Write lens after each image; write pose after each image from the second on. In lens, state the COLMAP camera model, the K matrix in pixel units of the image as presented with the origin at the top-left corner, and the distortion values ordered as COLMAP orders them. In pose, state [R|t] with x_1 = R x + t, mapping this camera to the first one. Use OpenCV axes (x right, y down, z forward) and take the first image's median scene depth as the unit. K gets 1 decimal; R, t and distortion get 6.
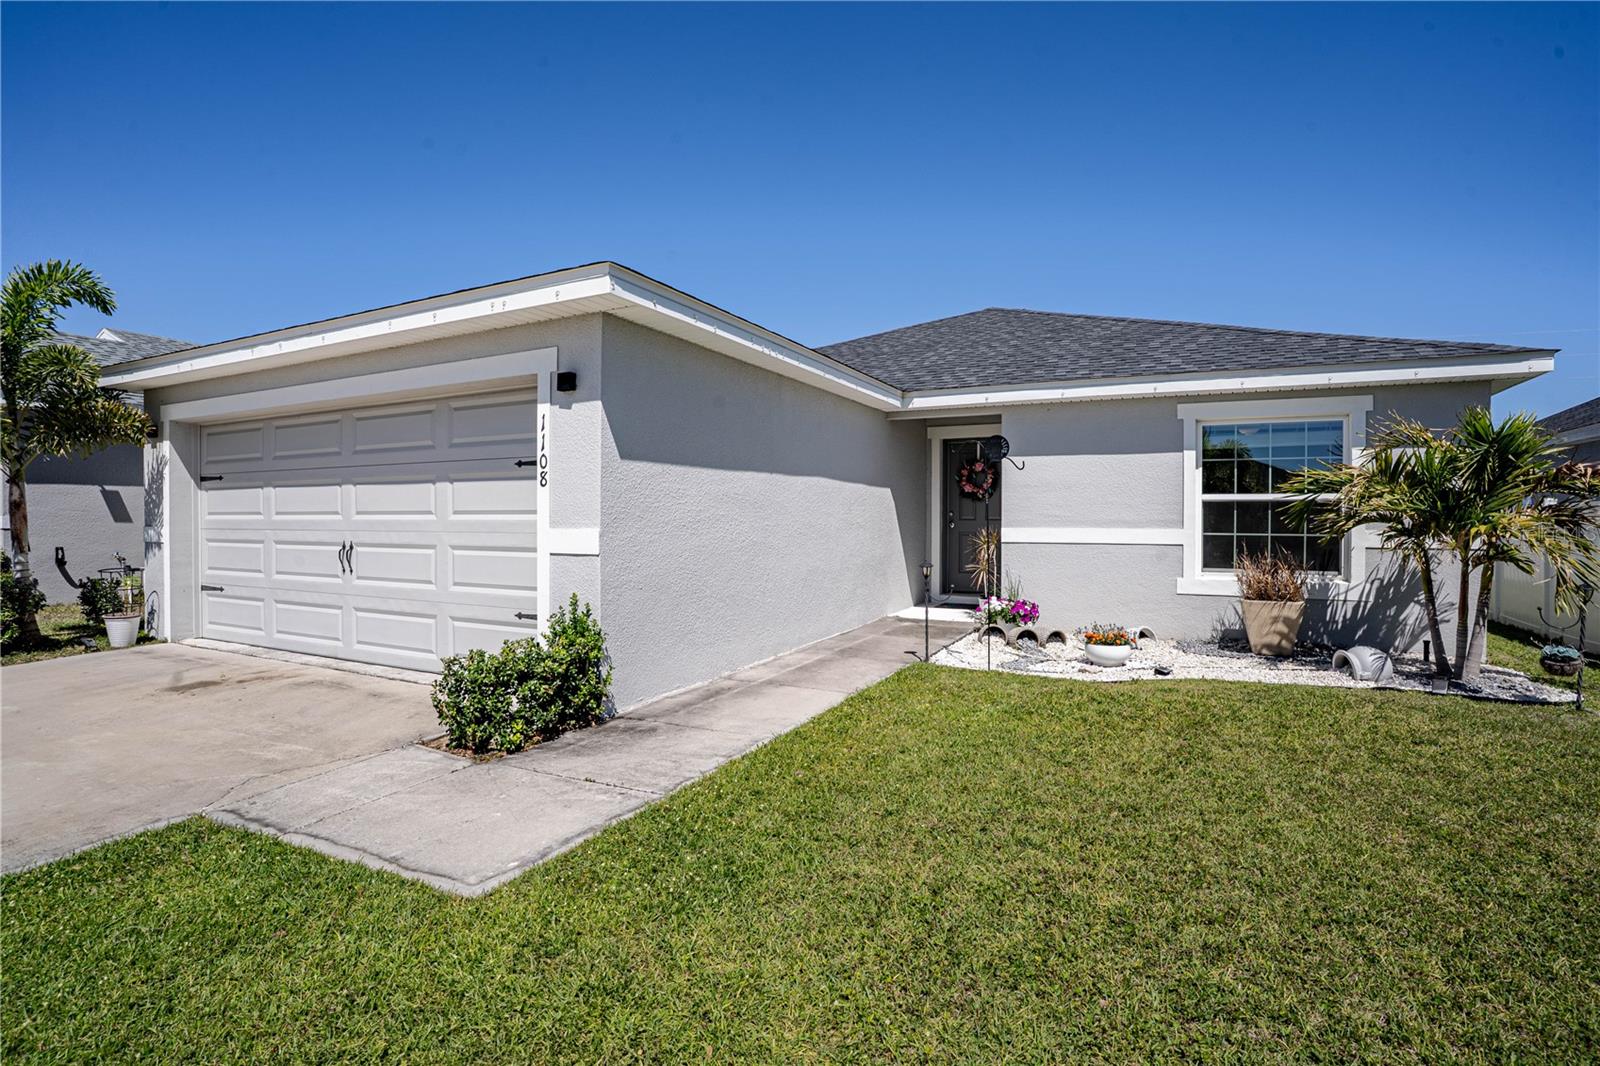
lens RADIAL K [[788.3, 0, 795.7], [0, 788.3, 519.4], [0, 0, 1]] dist [-0.067984, 0.027373]
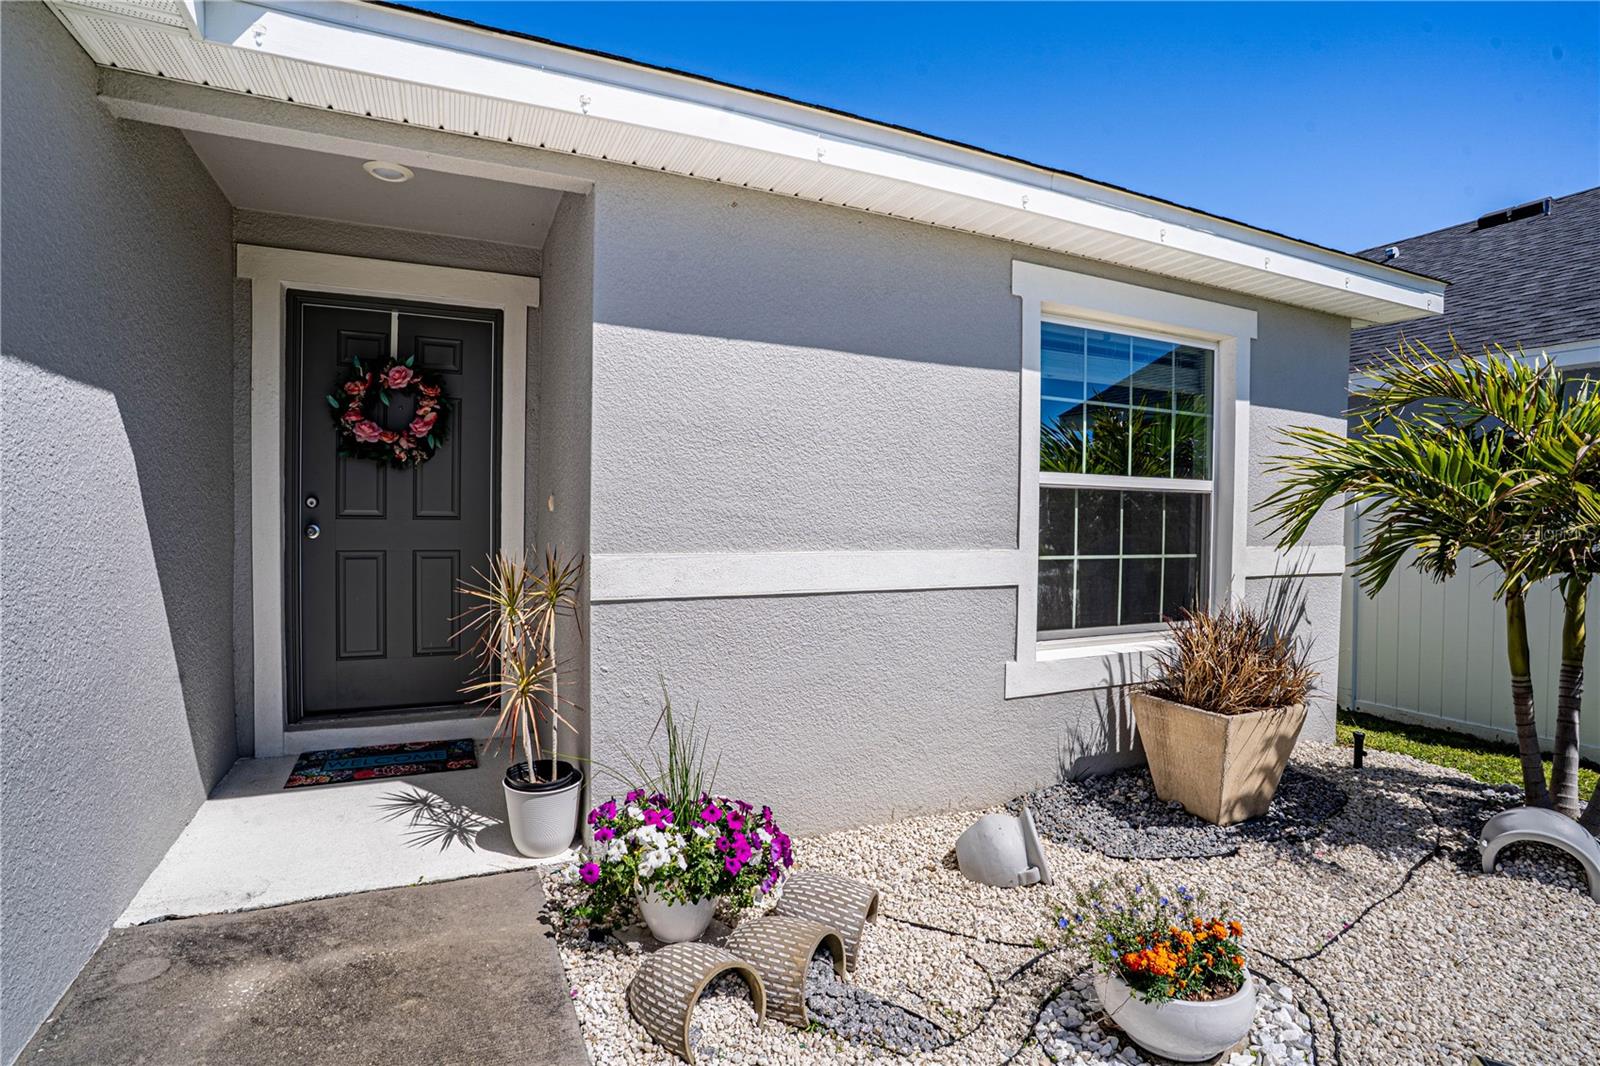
lens RADIAL K [[788.3, 0, 802.1], [0, 788.3, 532.0], [0, 0, 1]] dist [-0.067984, 0.027373]
pose [[0.610997, -0.018608, 0.791414, 0.080680], [-0.013106, 0.999349, 0.033616, -0.011325], [-0.791524, -0.030912, 0.610355, 0.884061]]
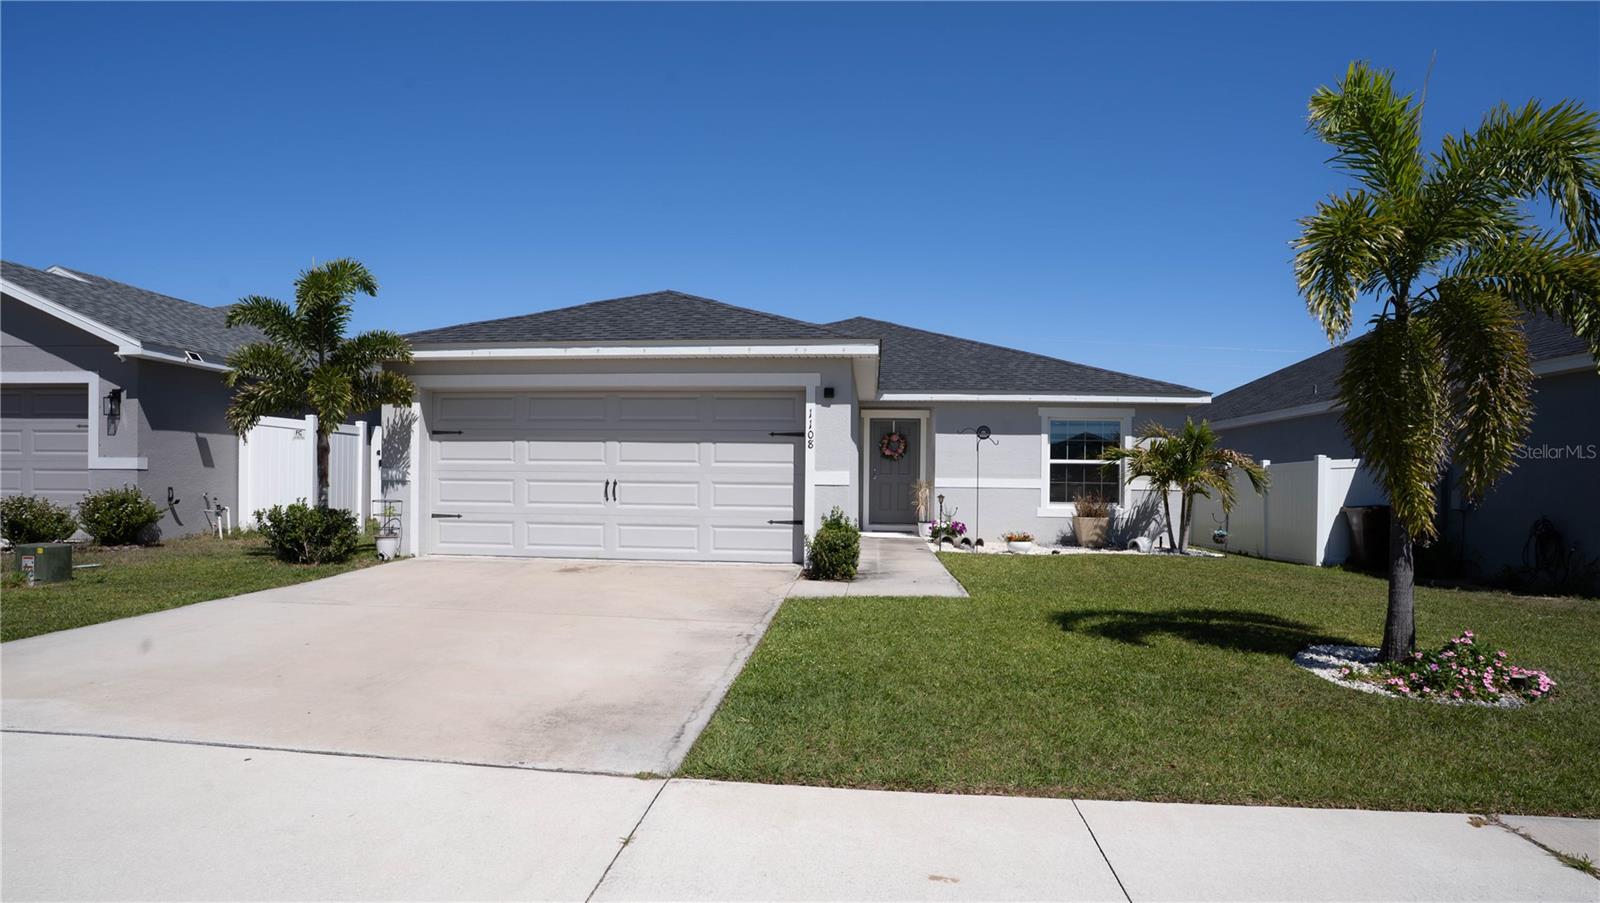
lens RADIAL K [[817.1, 0, 798.7], [0, 817.1, 468.2], [0, 0, 1]] dist [-0.071067, -0.000407]
pose [[0.929800, 0.015807, 0.367726, -0.719388], [-0.010147, 0.999798, -0.017321, 0.026241], [-0.367925, 0.012374, 0.929773, -0.525253]]
